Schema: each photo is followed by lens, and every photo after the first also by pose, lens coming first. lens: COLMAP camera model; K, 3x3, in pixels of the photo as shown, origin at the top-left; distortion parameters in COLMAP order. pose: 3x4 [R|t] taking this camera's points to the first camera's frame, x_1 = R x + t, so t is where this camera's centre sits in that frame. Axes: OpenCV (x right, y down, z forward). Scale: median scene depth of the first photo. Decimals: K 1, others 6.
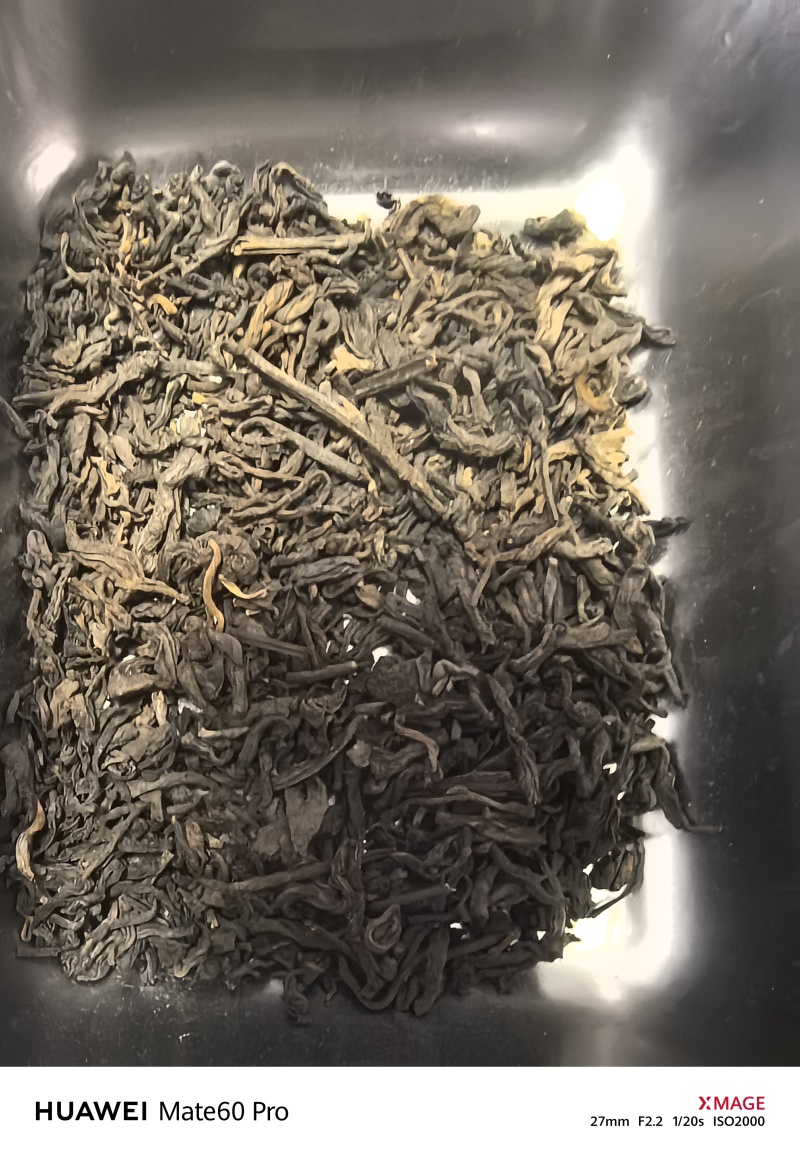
lens RADIAL K [[1937.2, 0, 400.6], [0, 1937.2, 581.2], [0, 0, 1]] dist [-0.030724, 0.000000]
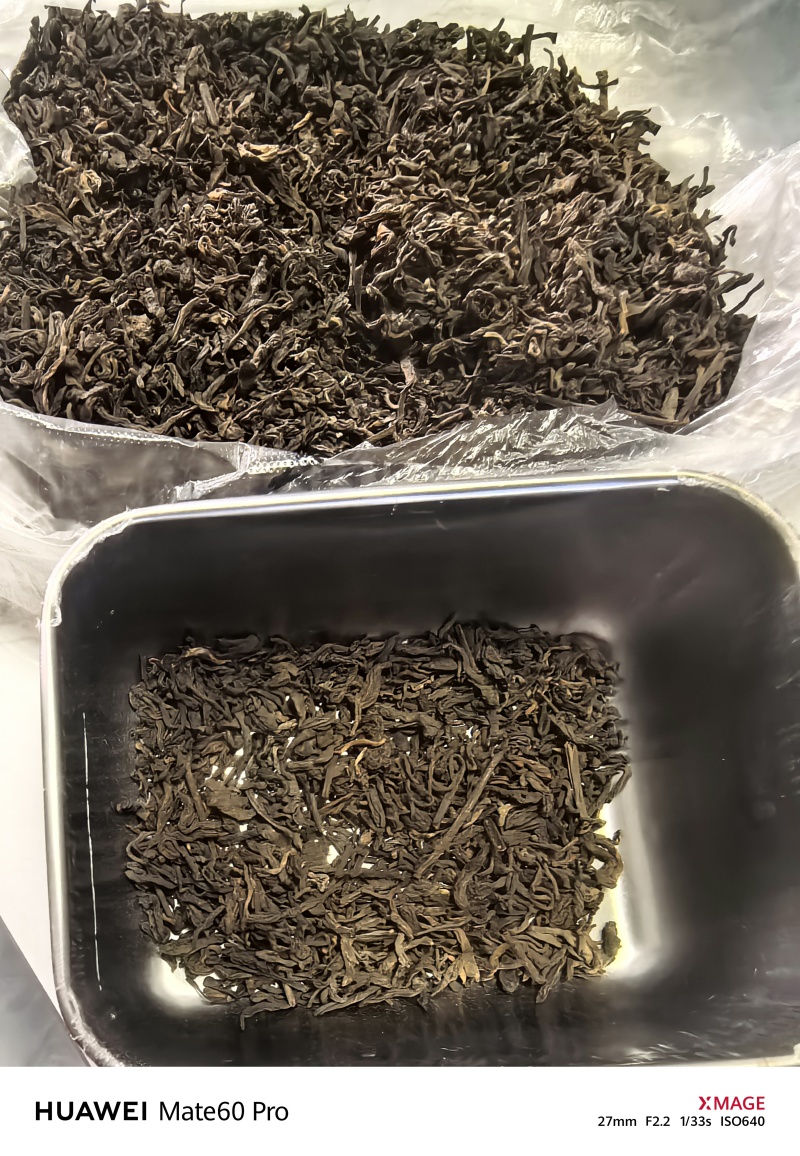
lens RADIAL K [[1937.2, 0, 401.0], [0, 1937.2, 578.3], [0, 0, 1]] dist [-0.030724, 0.000000]
pose [[0.108642, 0.948470, -0.297660, 0.271867], [-0.992510, 0.120320, 0.021138, -0.085600], [0.055863, 0.293134, 0.954438, -0.668330]]
